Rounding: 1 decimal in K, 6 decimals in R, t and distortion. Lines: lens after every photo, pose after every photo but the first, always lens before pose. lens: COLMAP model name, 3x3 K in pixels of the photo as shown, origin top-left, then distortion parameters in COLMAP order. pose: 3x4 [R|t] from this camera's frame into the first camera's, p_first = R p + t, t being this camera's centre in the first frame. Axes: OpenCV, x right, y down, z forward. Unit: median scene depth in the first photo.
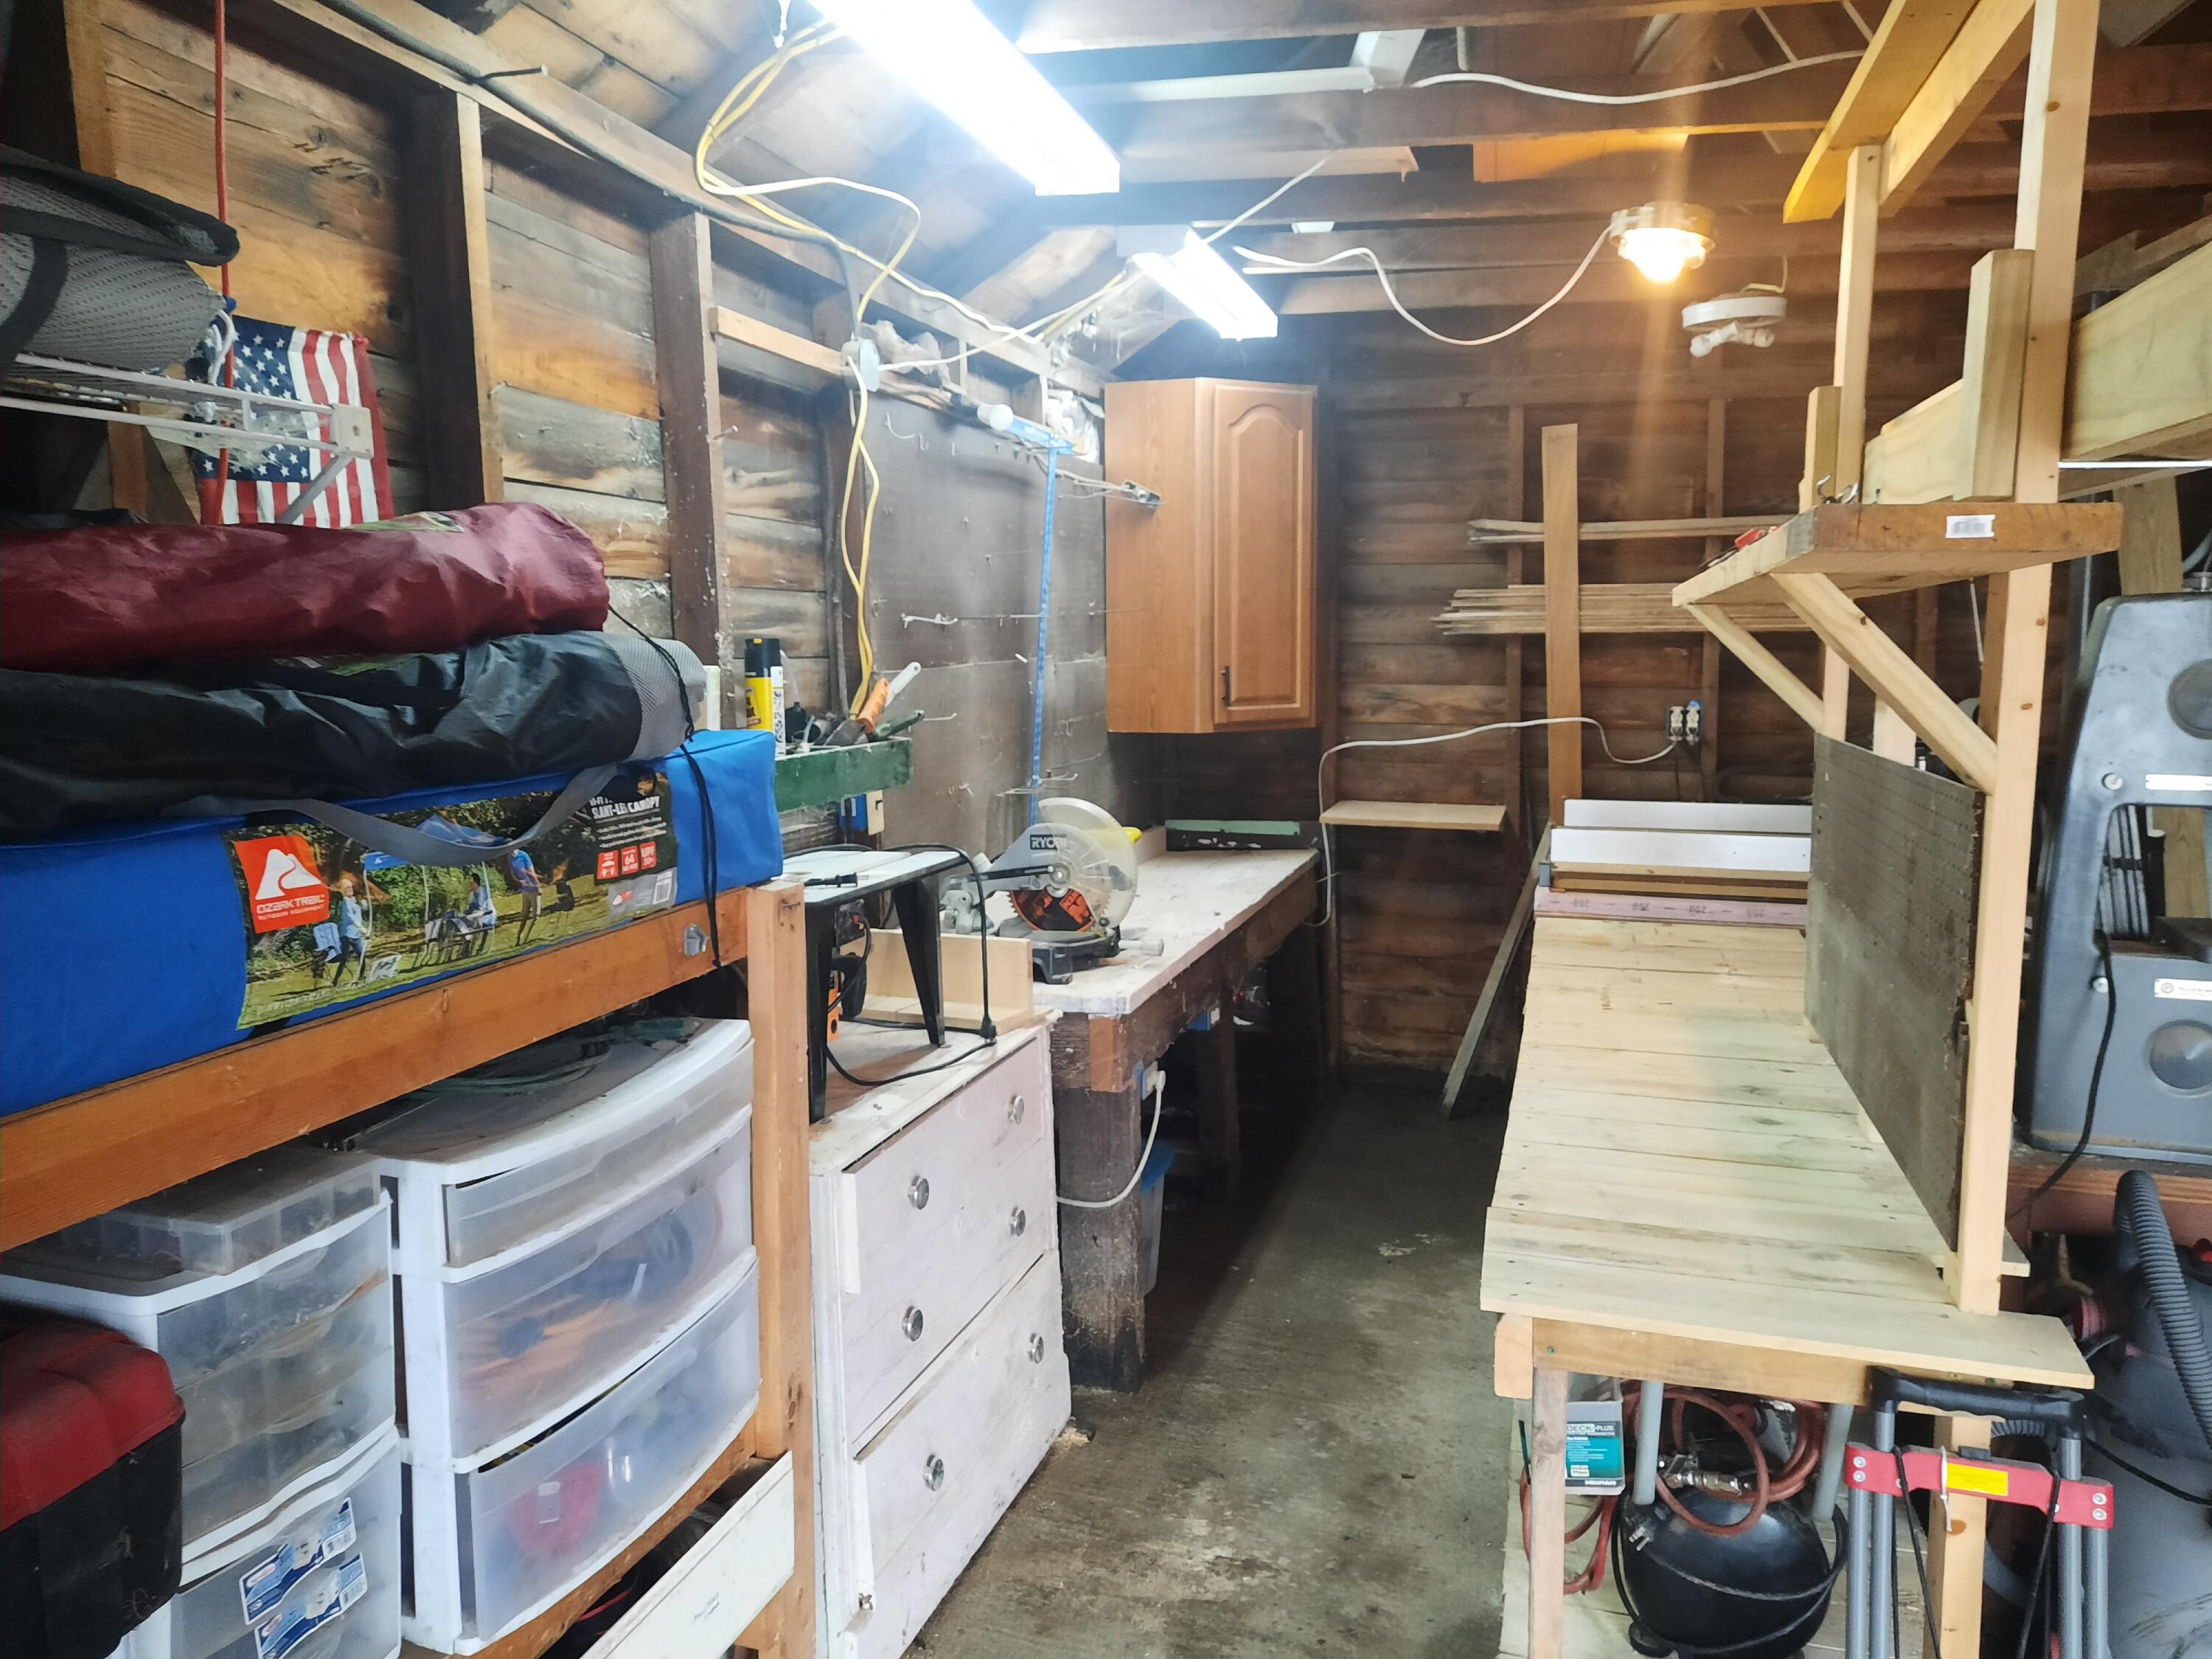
lens RADIAL K [[1609.6, 0, 1101.5], [0, 1609.6, 808.8], [0, 0, 1]] dist [0.069279, -0.059504]
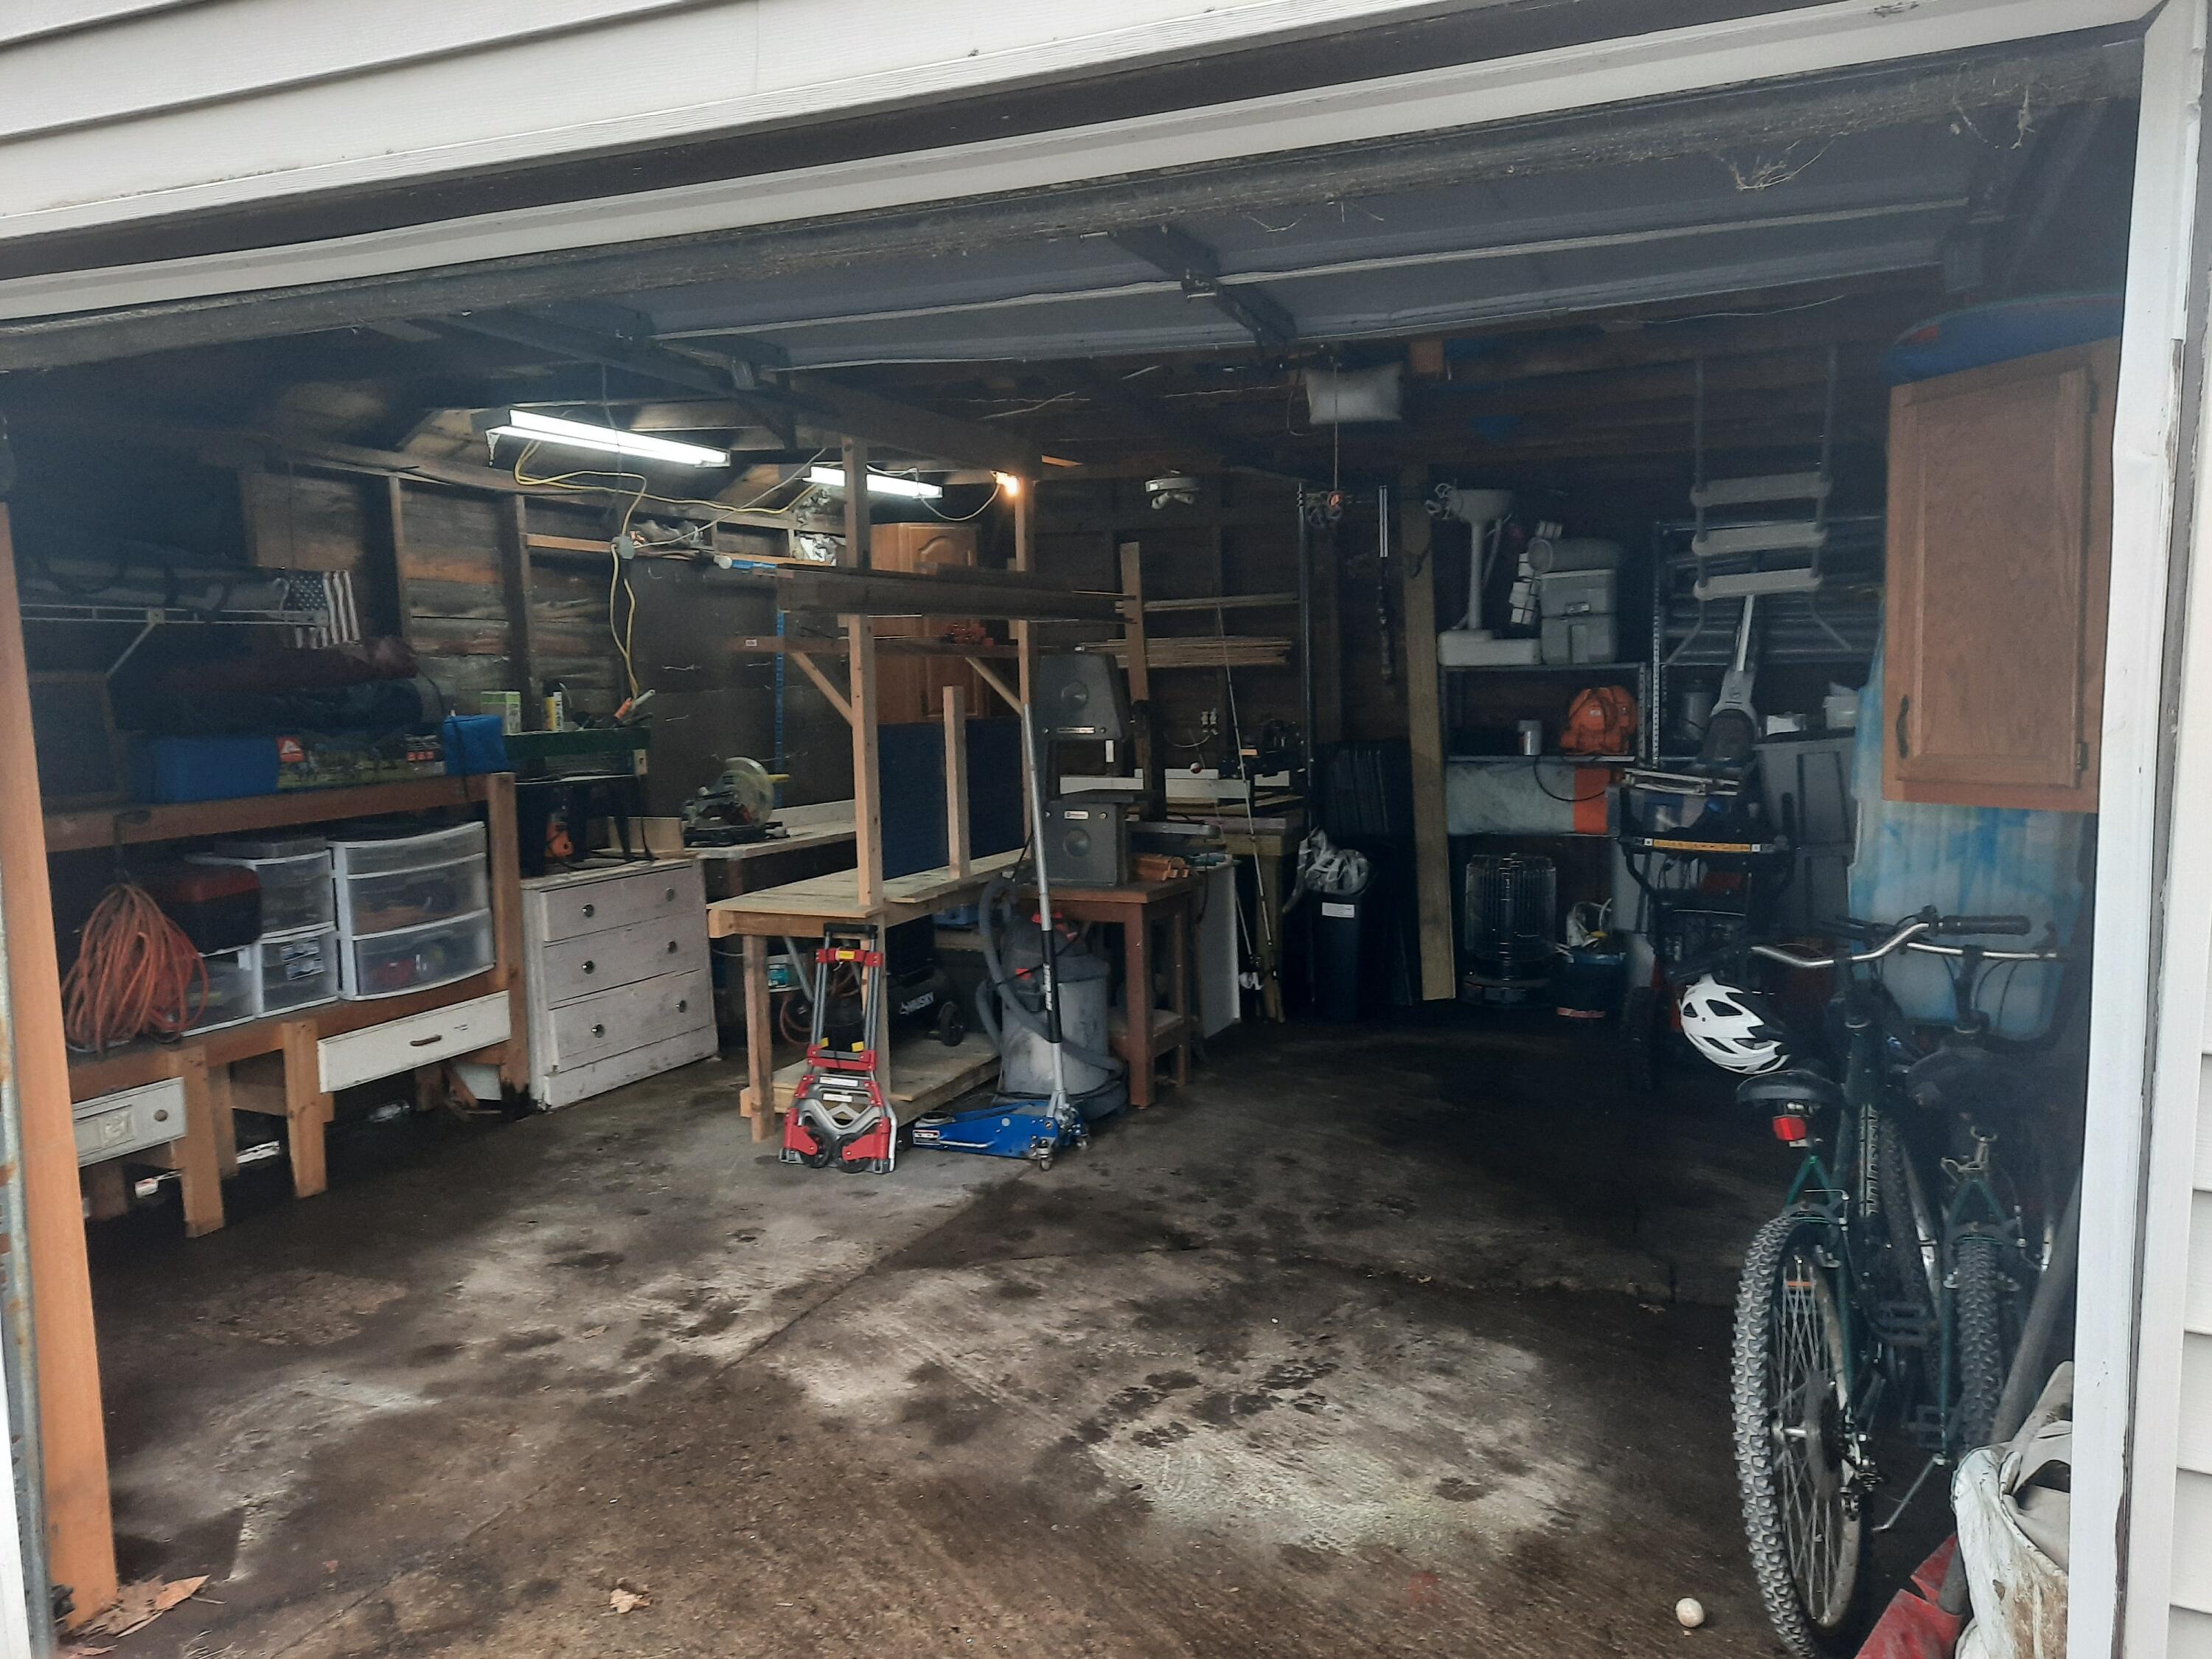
lens RADIAL K [[1609.6, 0, 1104.4], [0, 1609.6, 818.3], [0, 0, 1]] dist [0.069279, -0.059504]
pose [[0.991852, -0.007690, -0.127165, 1.053252], [0.005616, 0.999845, -0.016659, 0.161736], [0.127274, 0.015809, 0.991742, -1.417248]]
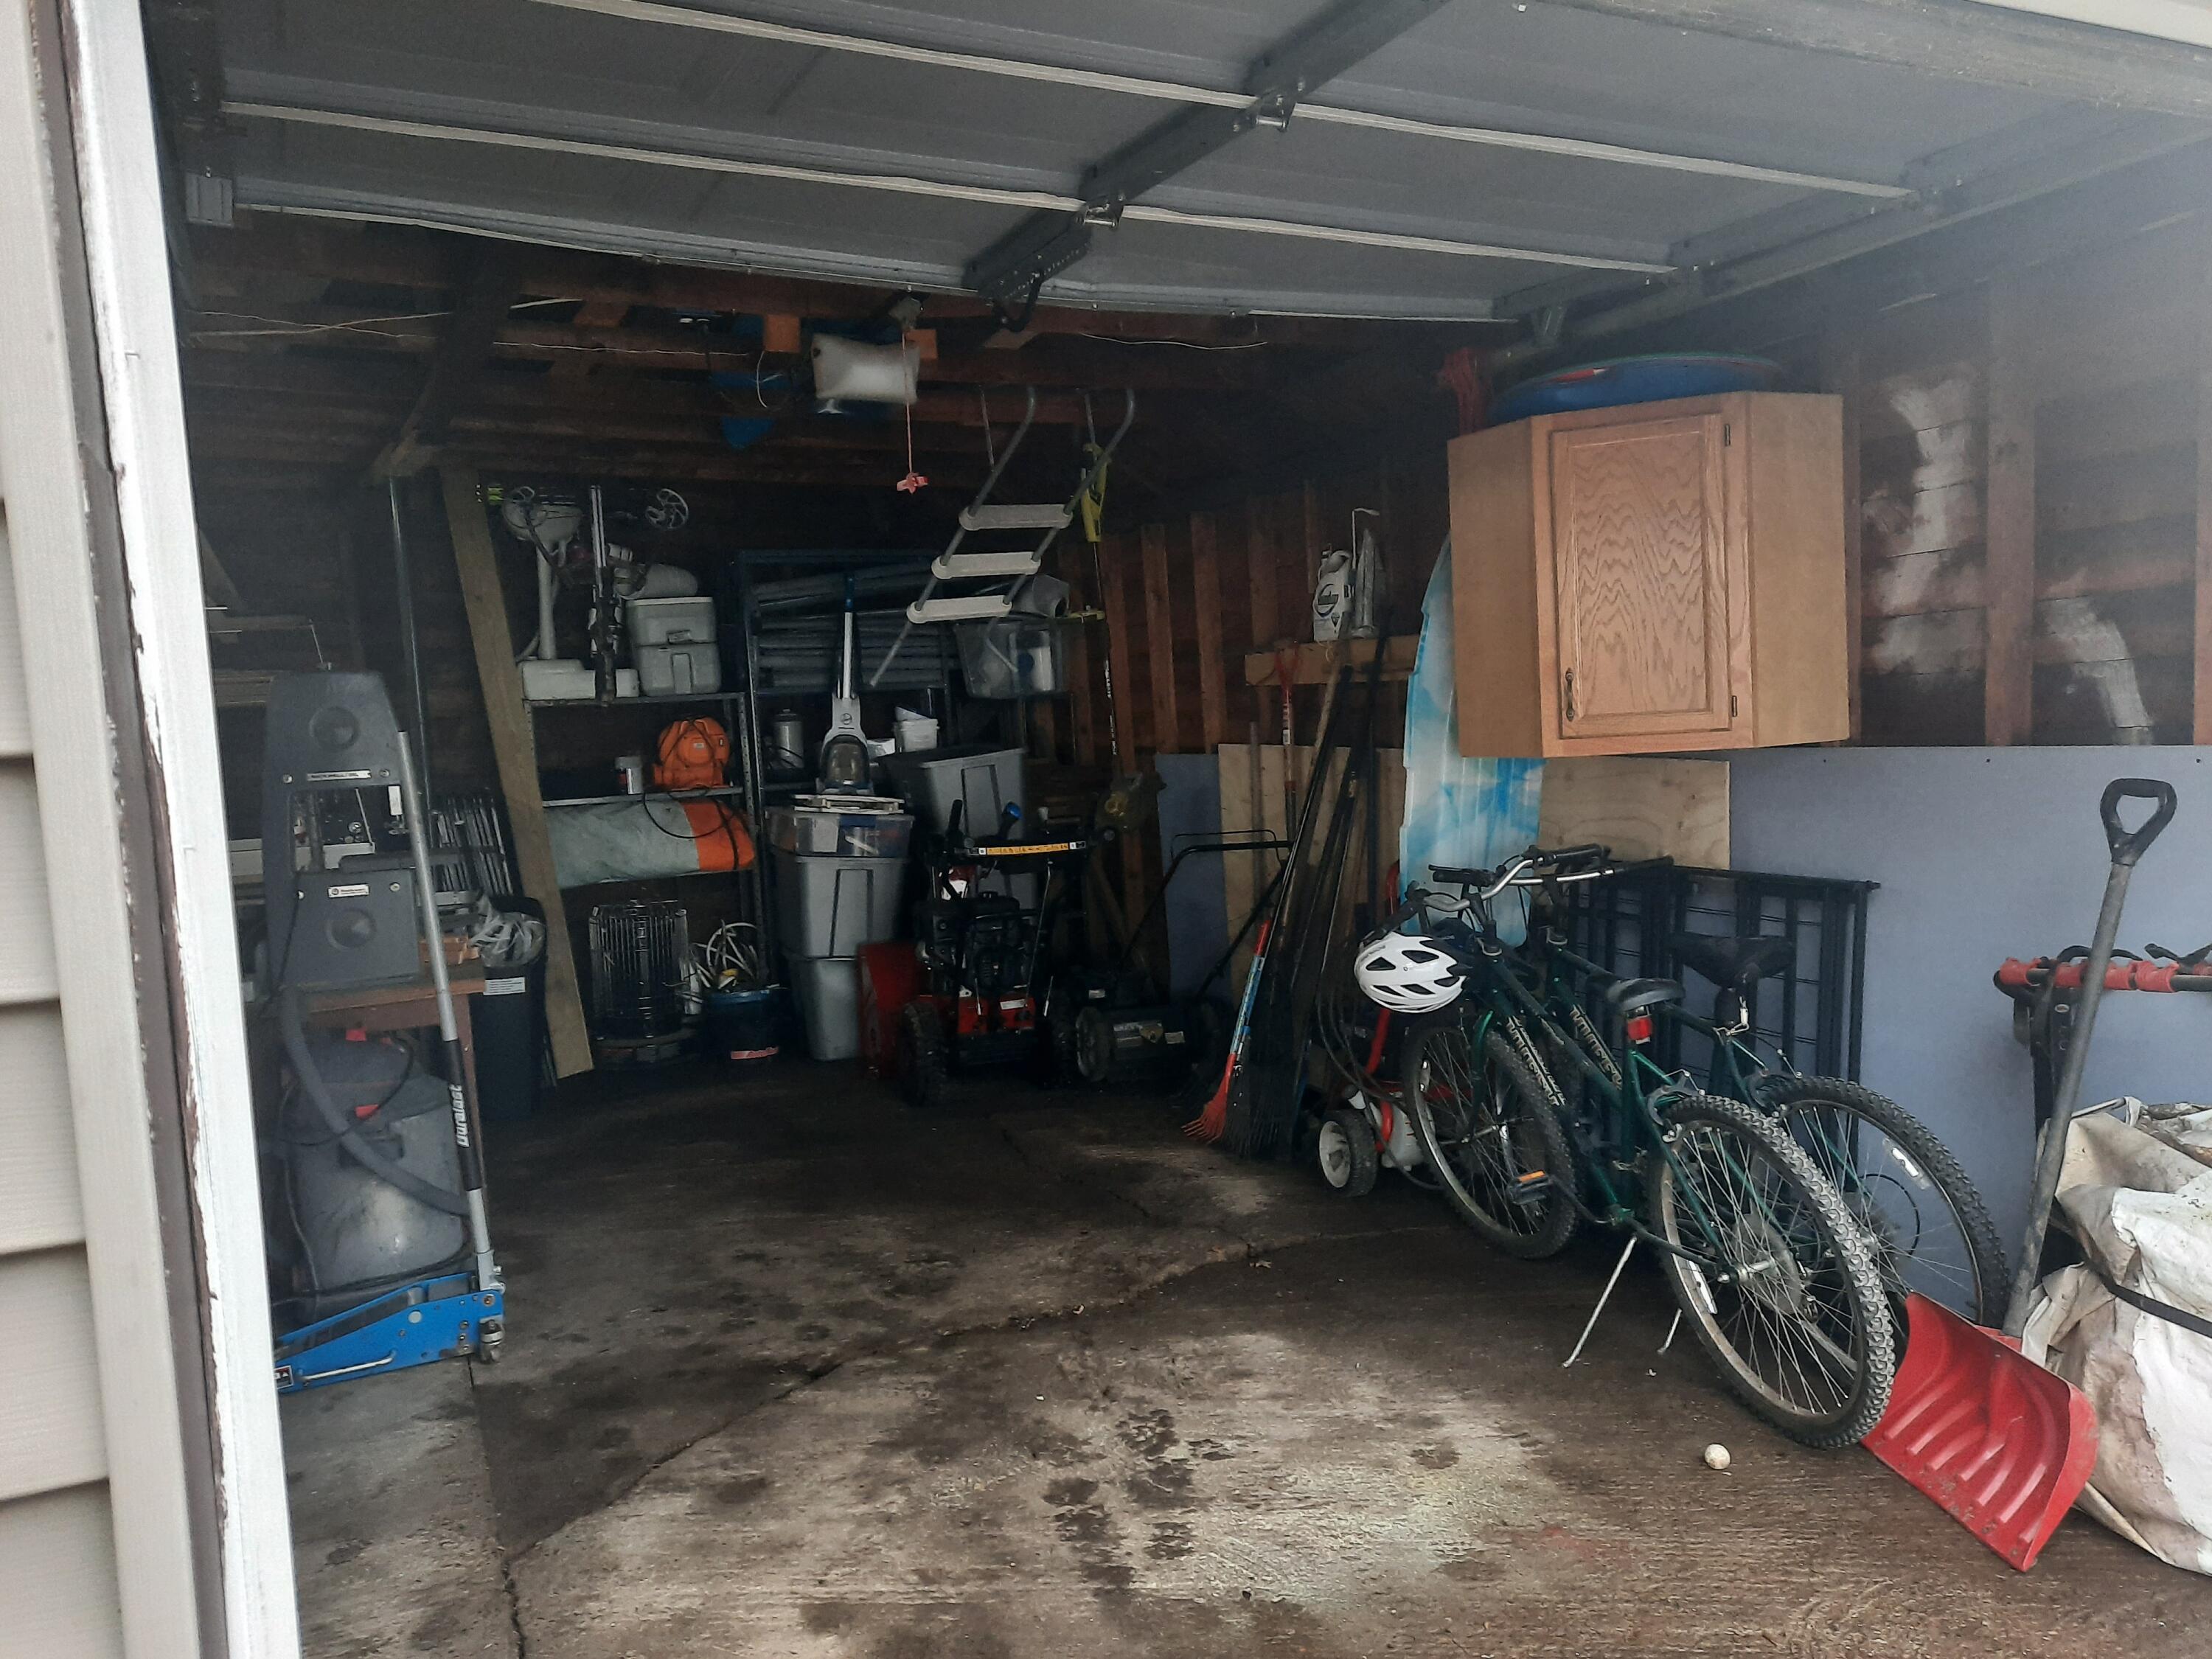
lens RADIAL K [[1609.6, 0, 1086.4], [0, 1609.6, 819.2], [0, 0, 1]] dist [0.069279, -0.059504]
pose [[0.743530, -0.088942, 0.662761, 0.097799], [0.119564, 0.992826, -0.000898, 0.136122], [-0.657926, 0.079910, 0.748831, -0.897111]]
